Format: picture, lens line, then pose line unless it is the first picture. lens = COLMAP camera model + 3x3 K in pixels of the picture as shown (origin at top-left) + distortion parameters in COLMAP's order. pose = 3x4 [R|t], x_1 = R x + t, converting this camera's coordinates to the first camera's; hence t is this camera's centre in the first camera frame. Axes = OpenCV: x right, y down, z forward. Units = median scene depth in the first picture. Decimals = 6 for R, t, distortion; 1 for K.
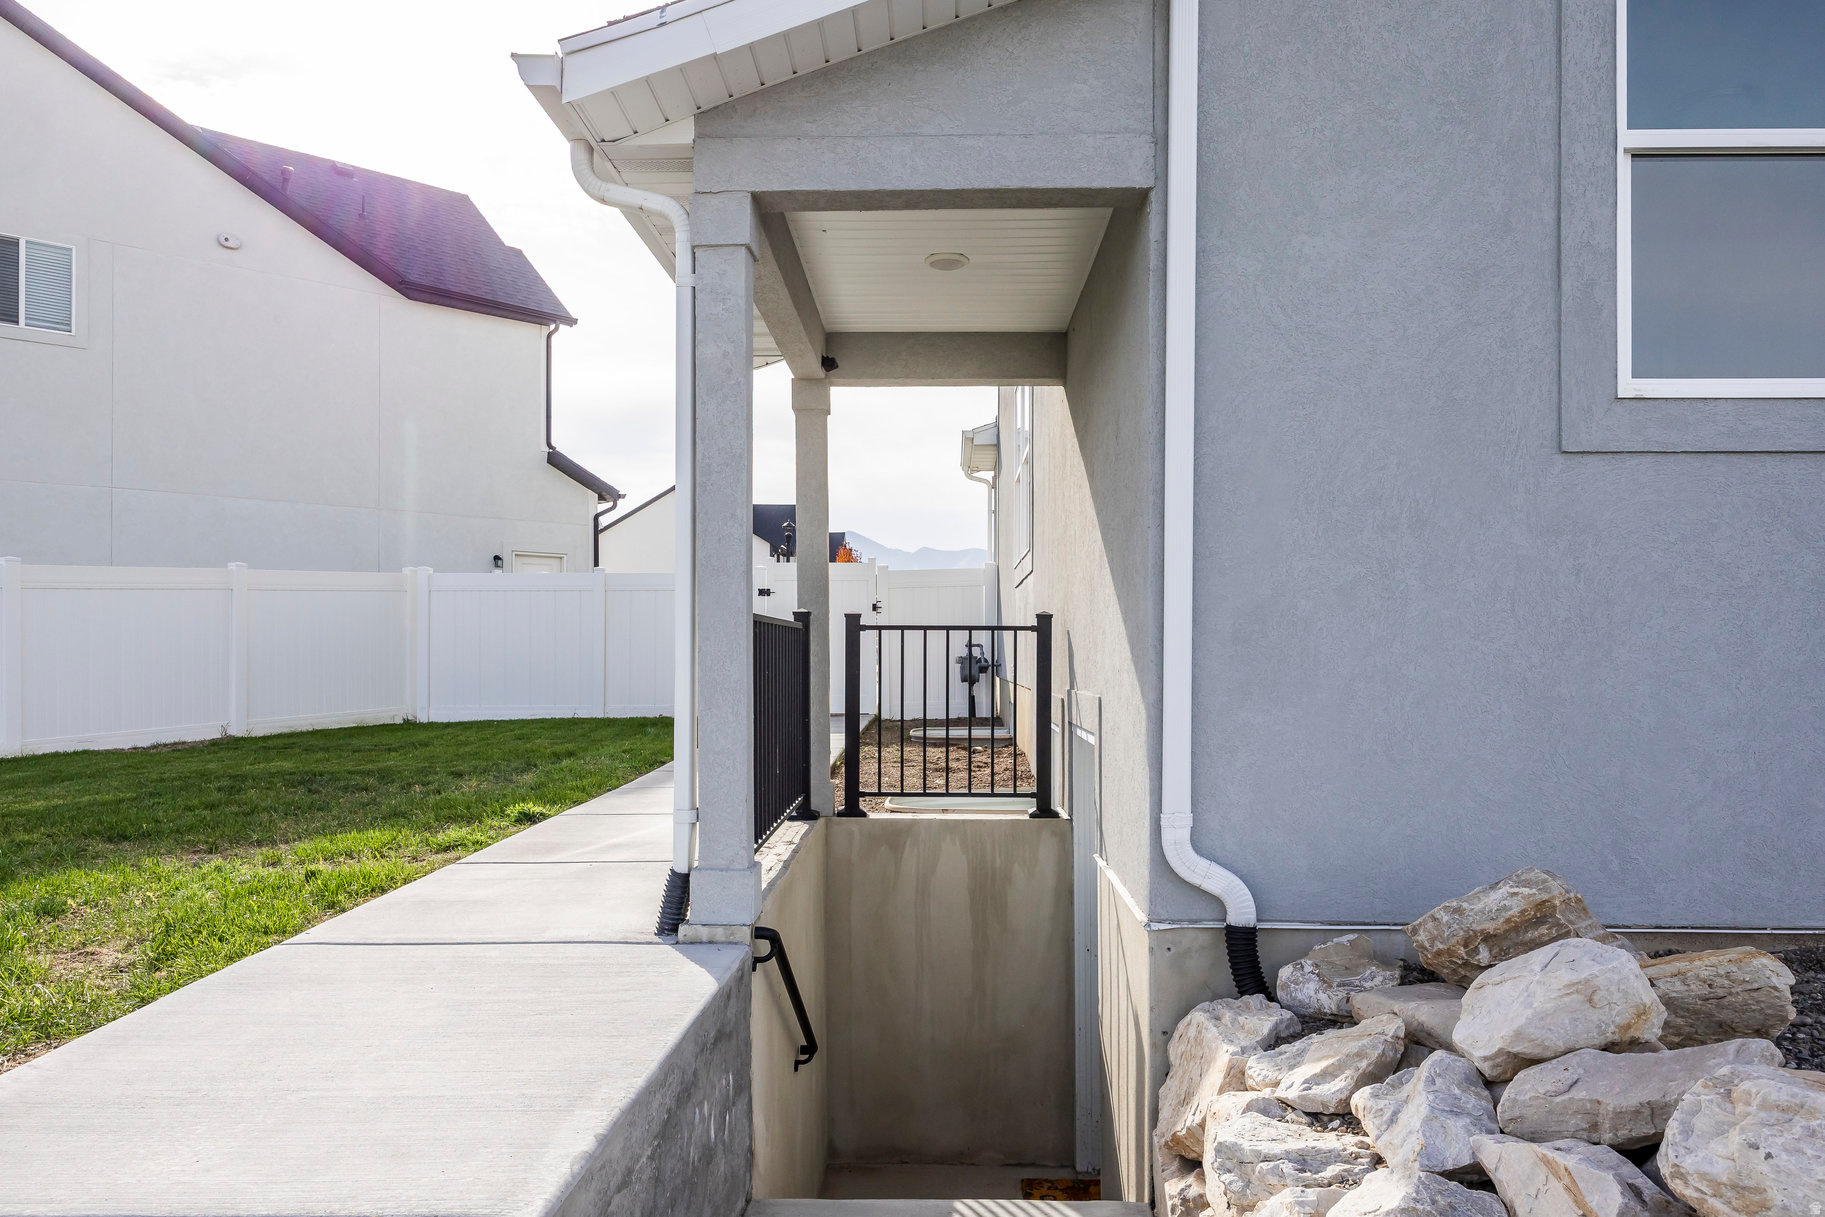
lens RADIAL K [[1294.6, 0, 912.5], [0, 1294.6, 608.5], [0, 0, 1]] dist [-0.001899, -0.000612]
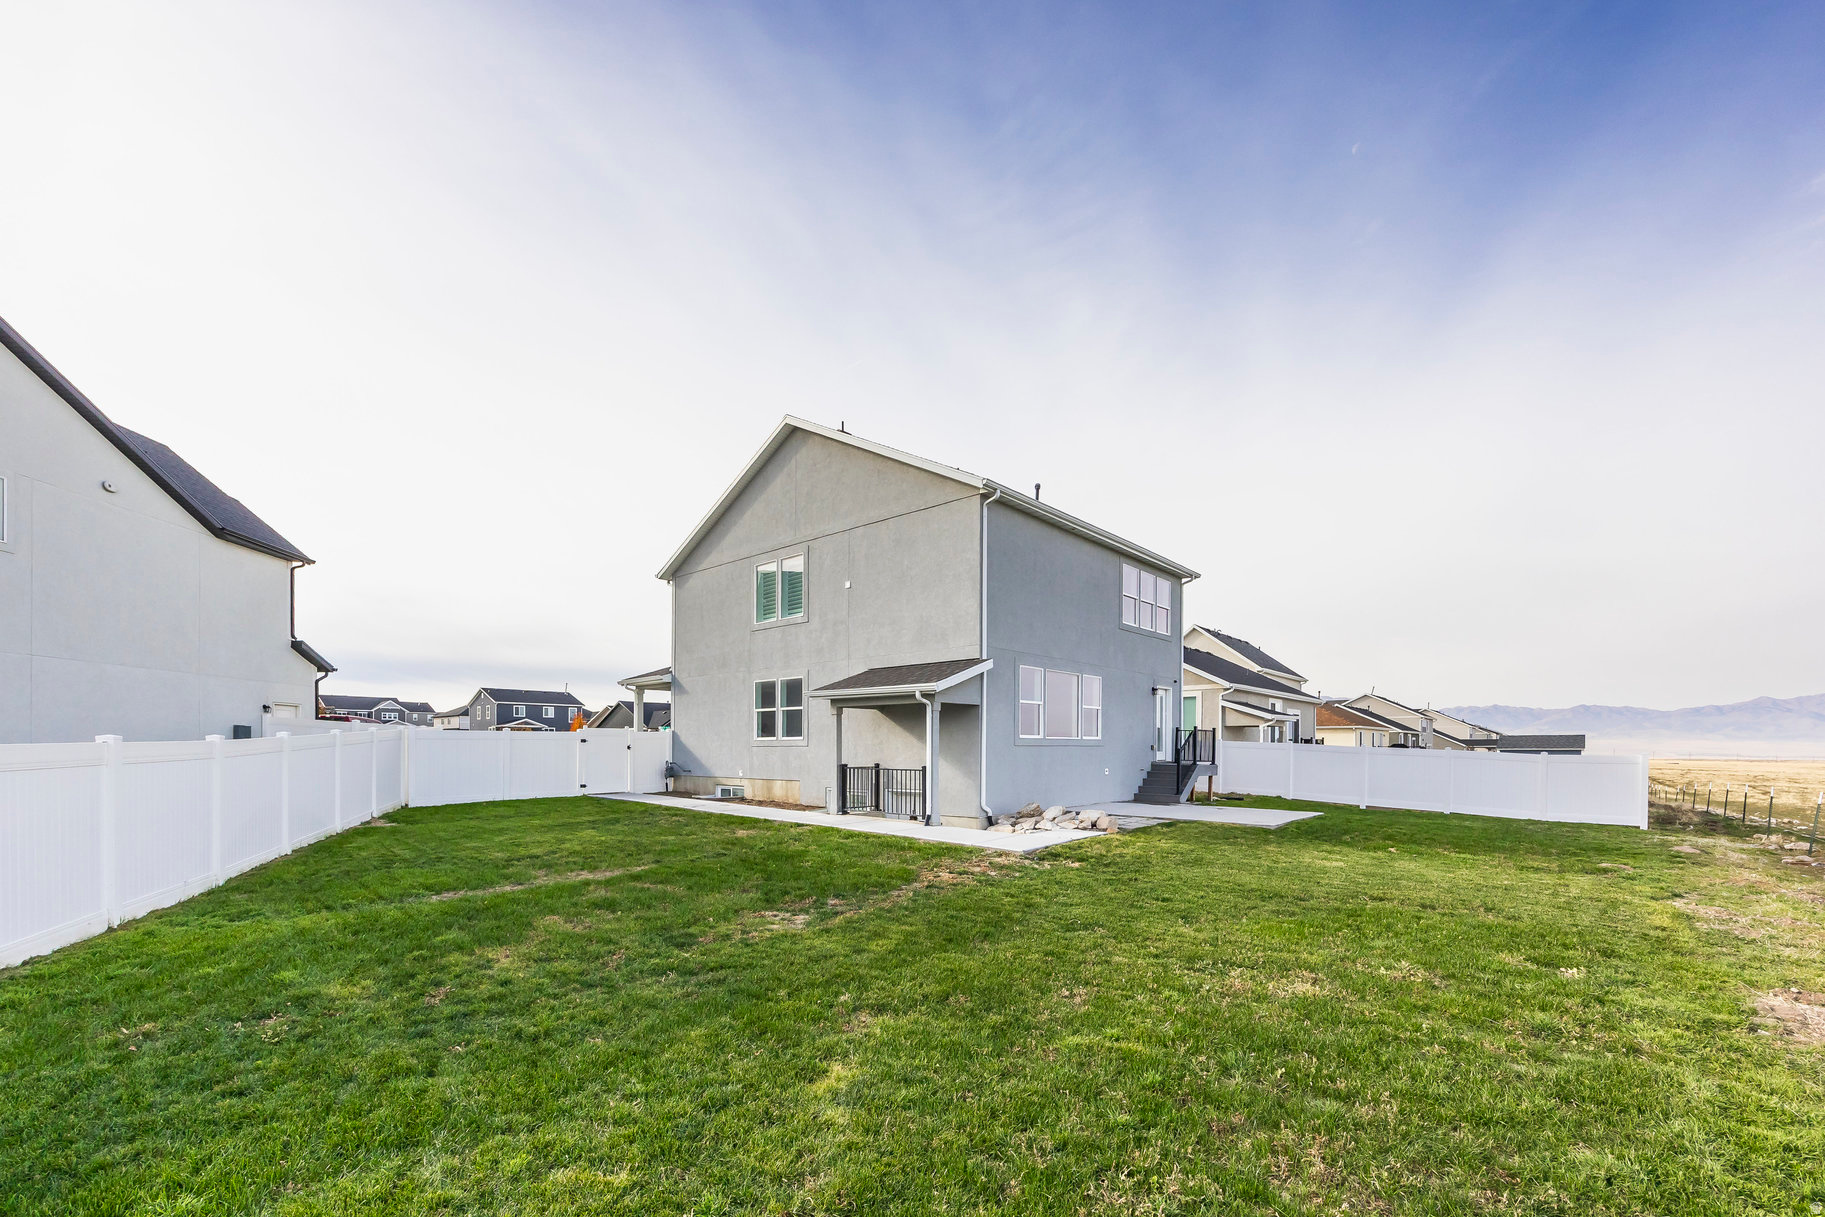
lens RADIAL K [[702.3, 0, 919.9], [0, 702.3, 624.6], [0, 0, 1]] dist [-0.000270, 0.000128]
pose [[0.640864, 0.134706, 0.755743, -0.454892], [-0.027727, 0.987903, -0.152574, -0.027949], [-0.767153, 0.076825, 0.636847, -0.180964]]
